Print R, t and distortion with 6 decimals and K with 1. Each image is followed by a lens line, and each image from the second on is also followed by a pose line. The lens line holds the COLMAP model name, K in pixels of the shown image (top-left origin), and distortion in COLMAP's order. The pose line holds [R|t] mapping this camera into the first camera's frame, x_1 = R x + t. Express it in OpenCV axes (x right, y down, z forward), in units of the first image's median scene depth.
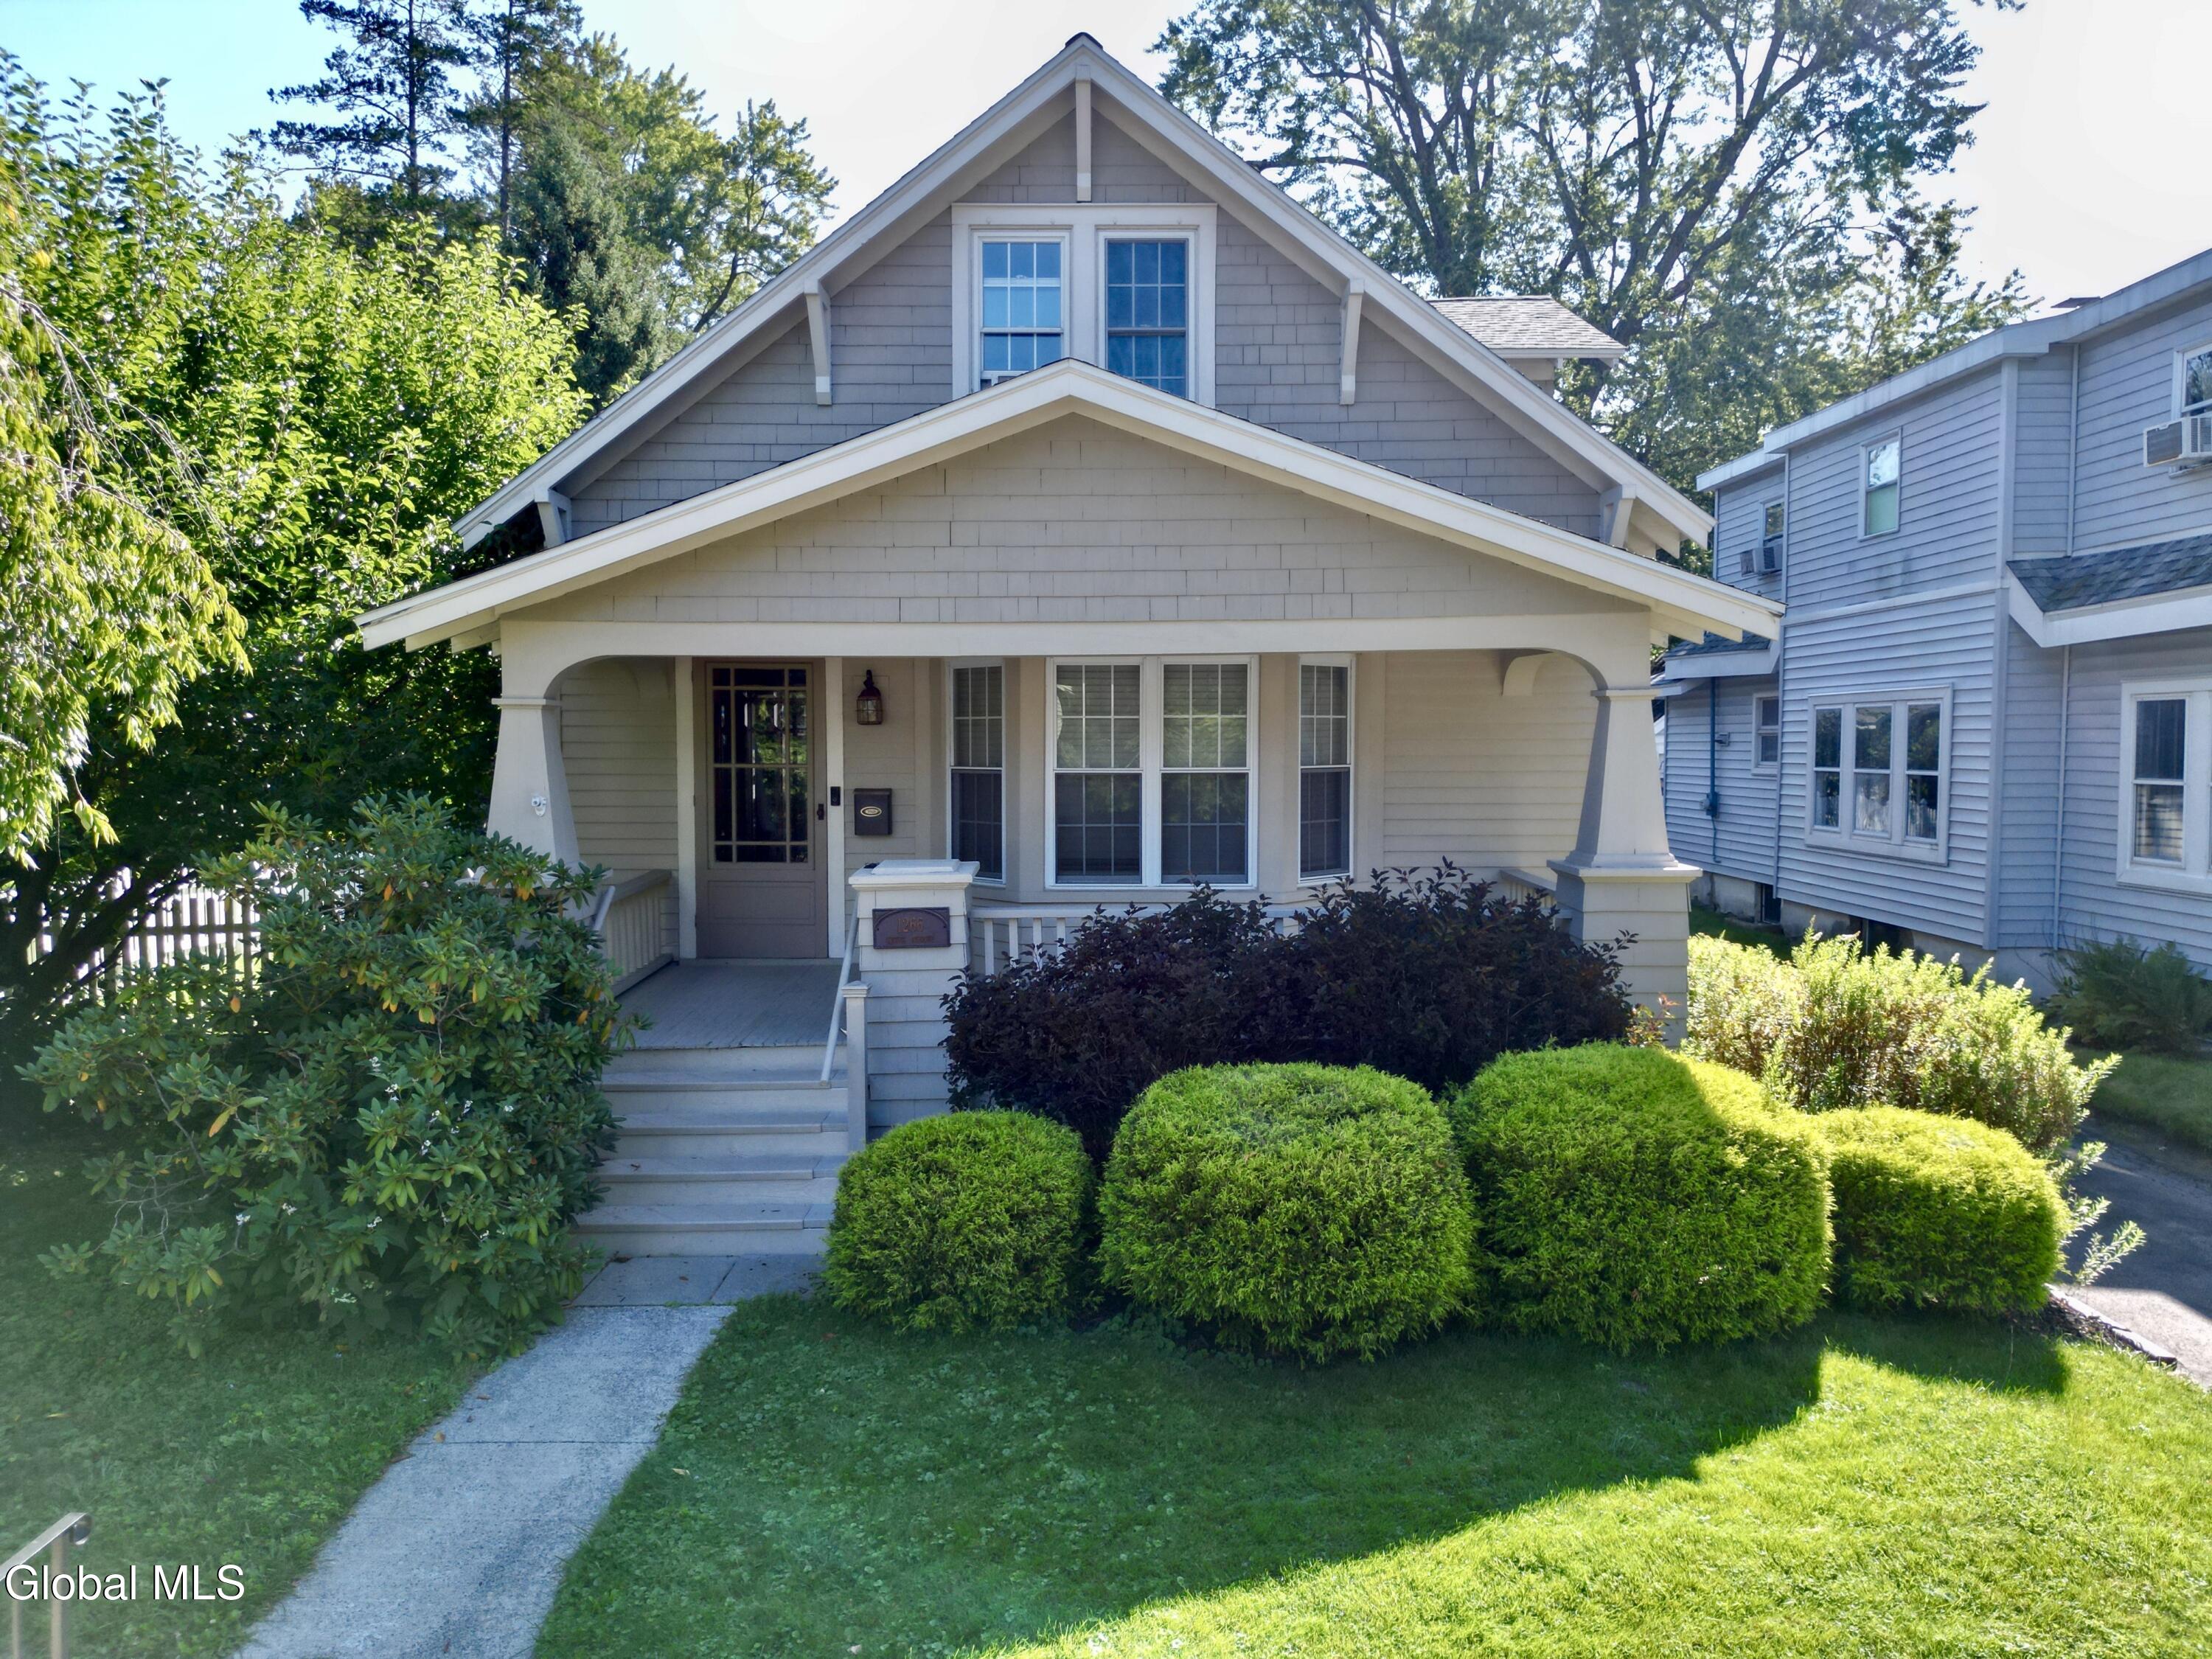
lens RADIAL K [[1548.8, 0, 1112.5], [0, 1548.8, 824.8], [0, 0, 1]] dist [0.065122, -0.078602]
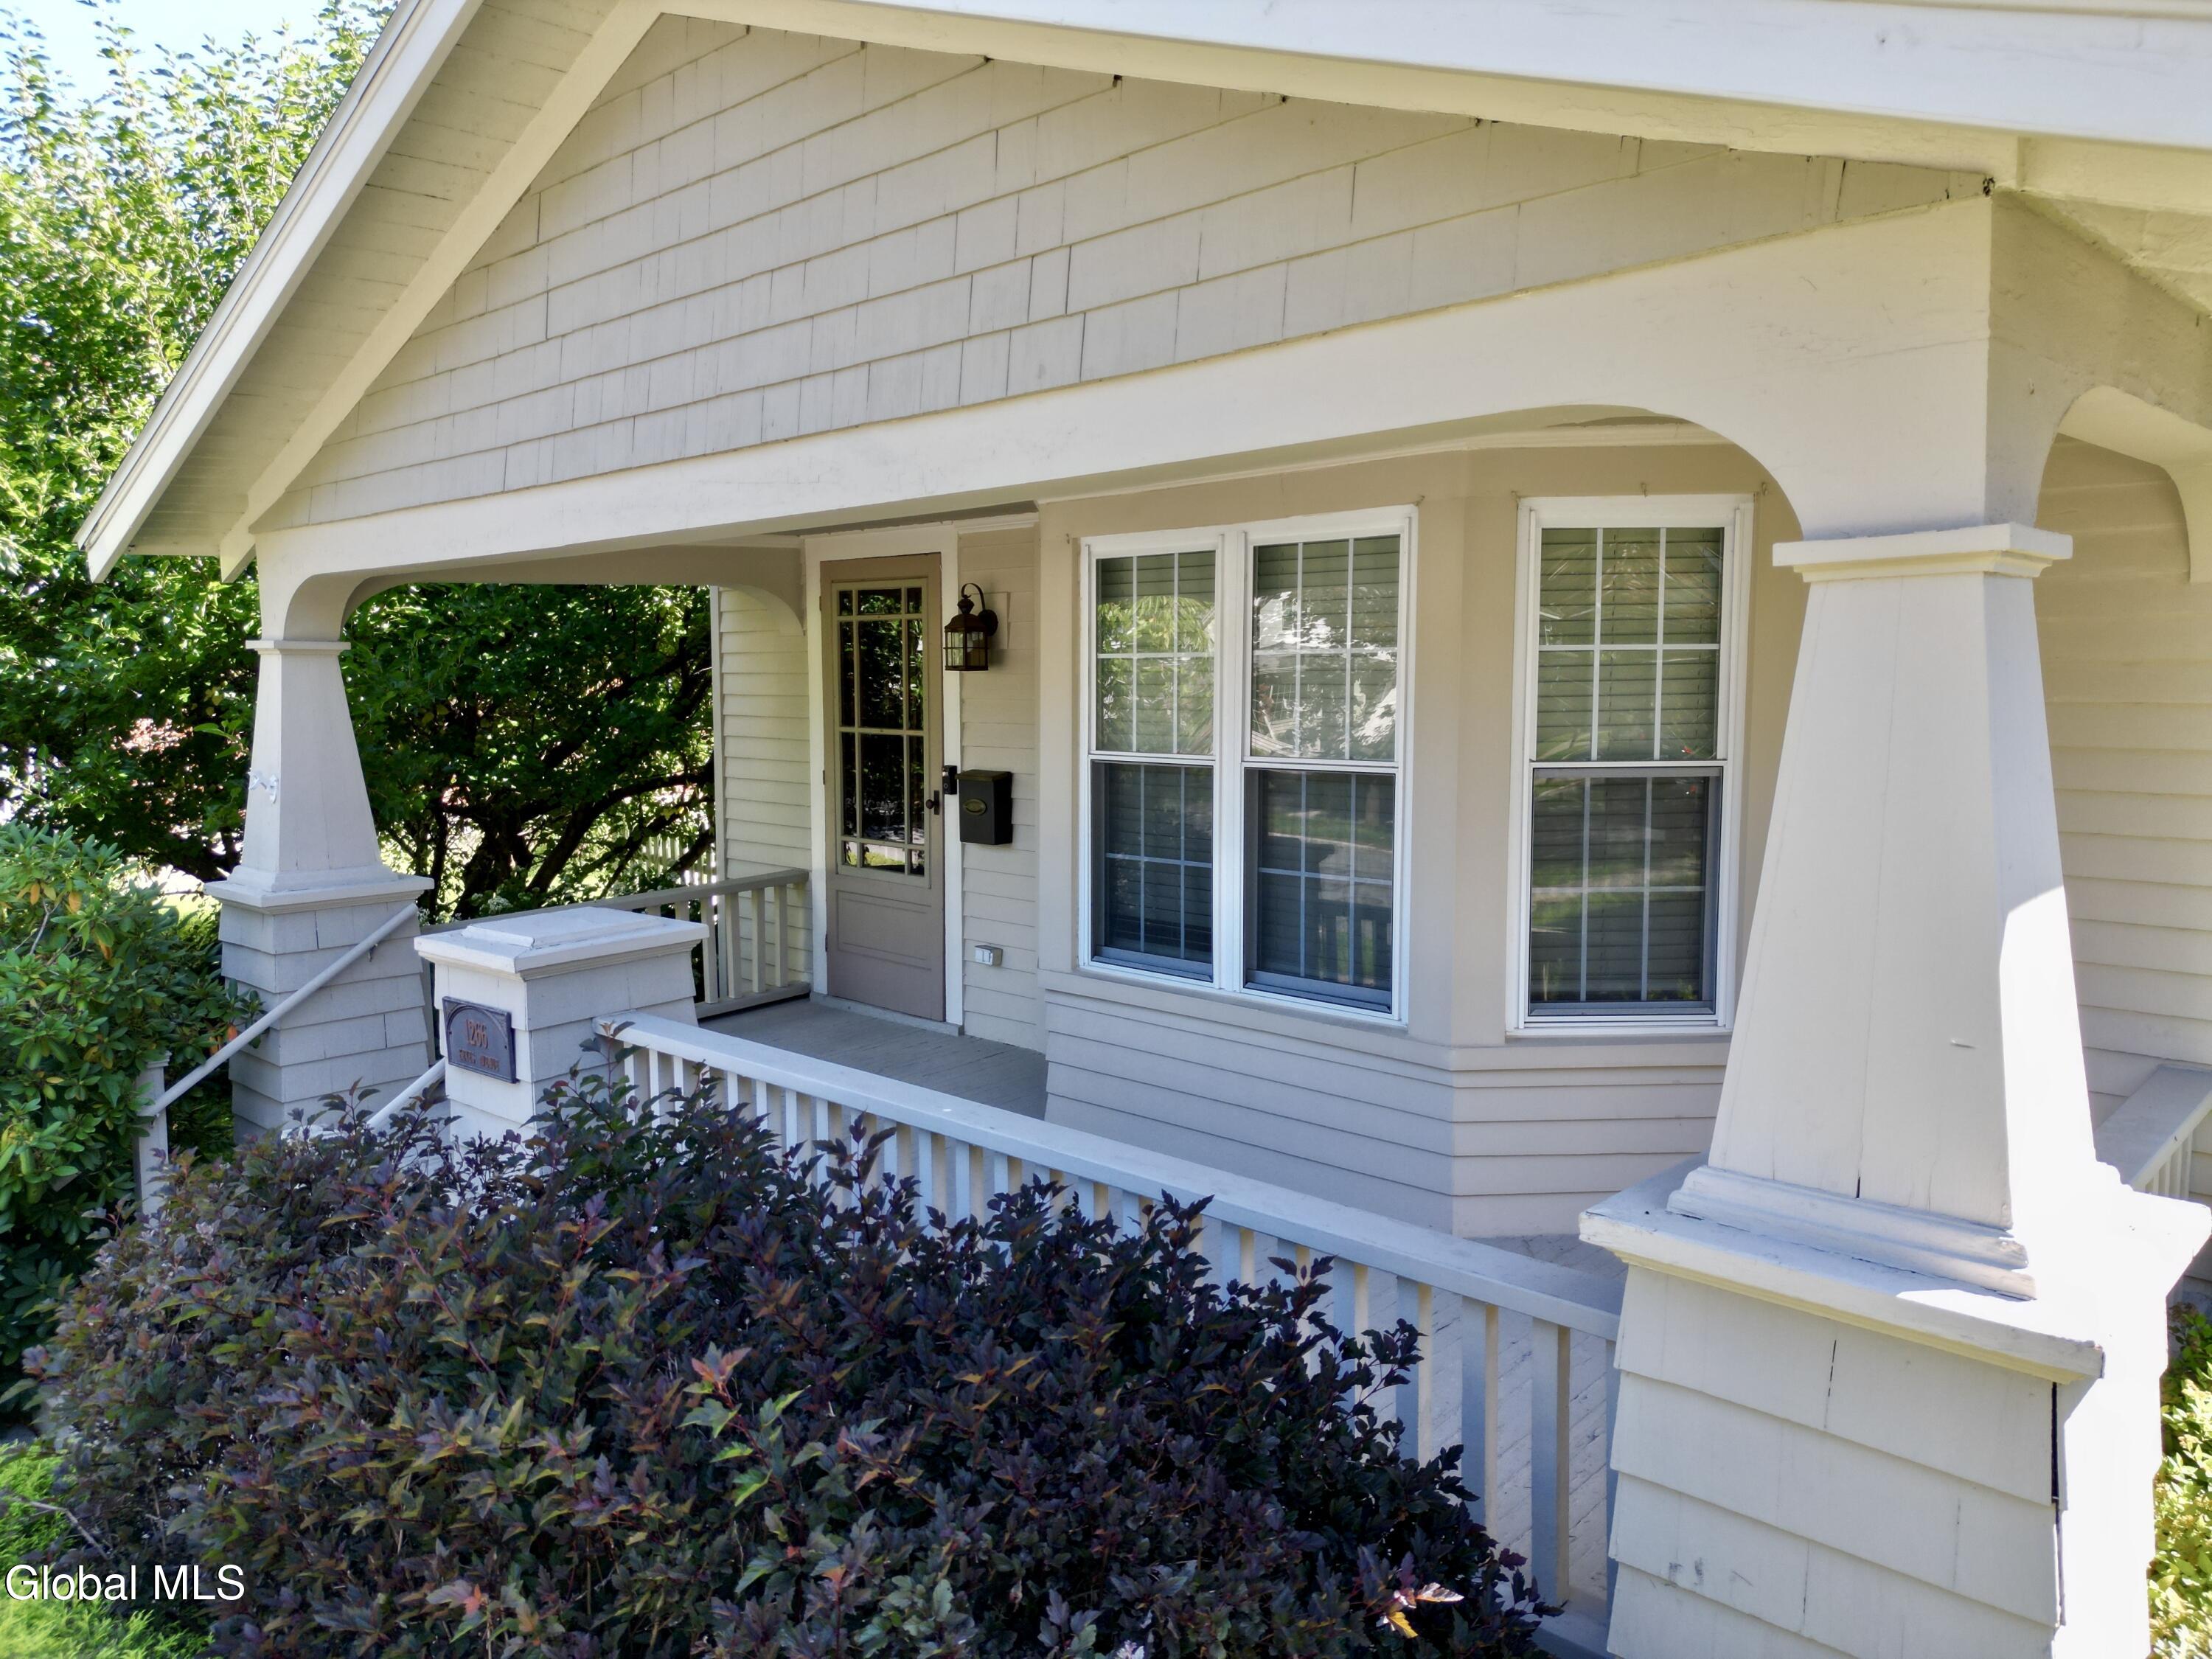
lens RADIAL K [[1548.8, 0, 1112.5], [0, 1548.8, 824.8], [0, 0, 1]] dist [0.065122, -0.078602]
pose [[0.719332, 0.065883, -0.691535, 0.429668], [-0.036020, 0.997691, 0.057584, -0.052624], [0.693732, -0.016513, 0.720044, 0.765719]]
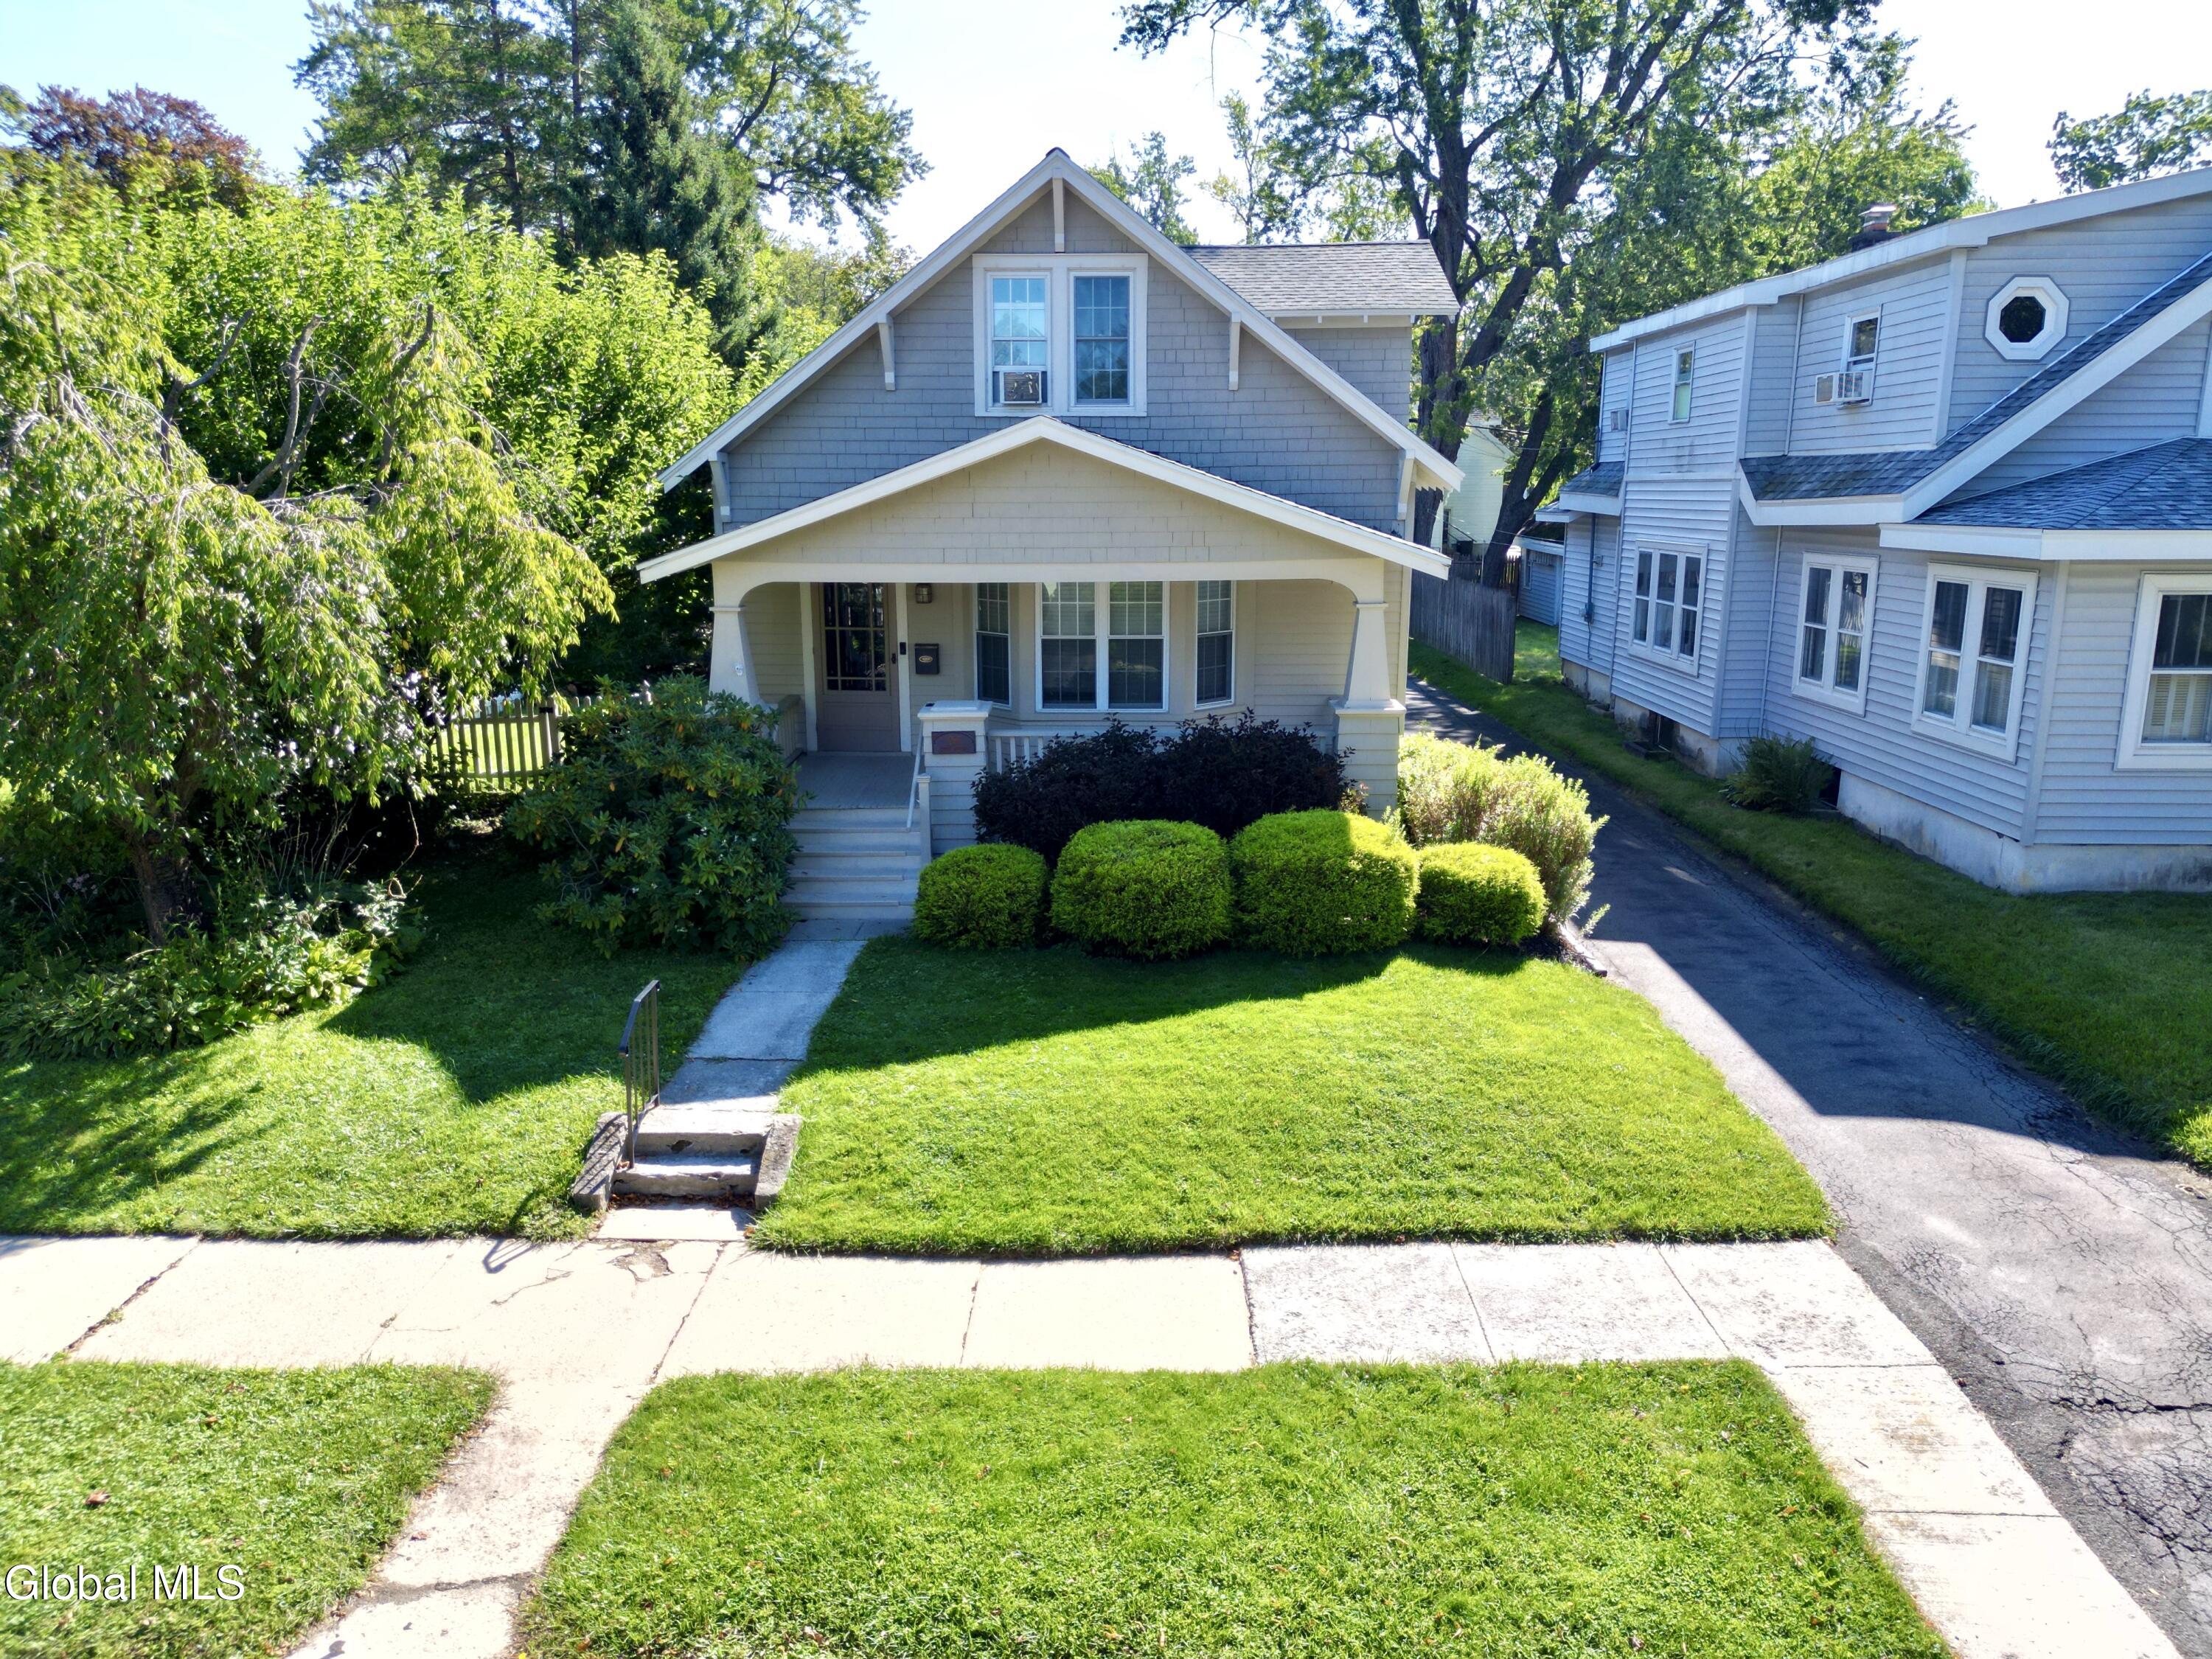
lens RADIAL K [[1548.8, 0, 1112.5], [0, 1548.8, 824.8], [0, 0, 1]] dist [0.065122, -0.078602]
pose [[0.999741, 0.005246, -0.022137, 0.090440], [-0.001668, 0.987332, 0.158657, -0.121516], [0.022689, -0.158579, 0.987086, -0.752038]]
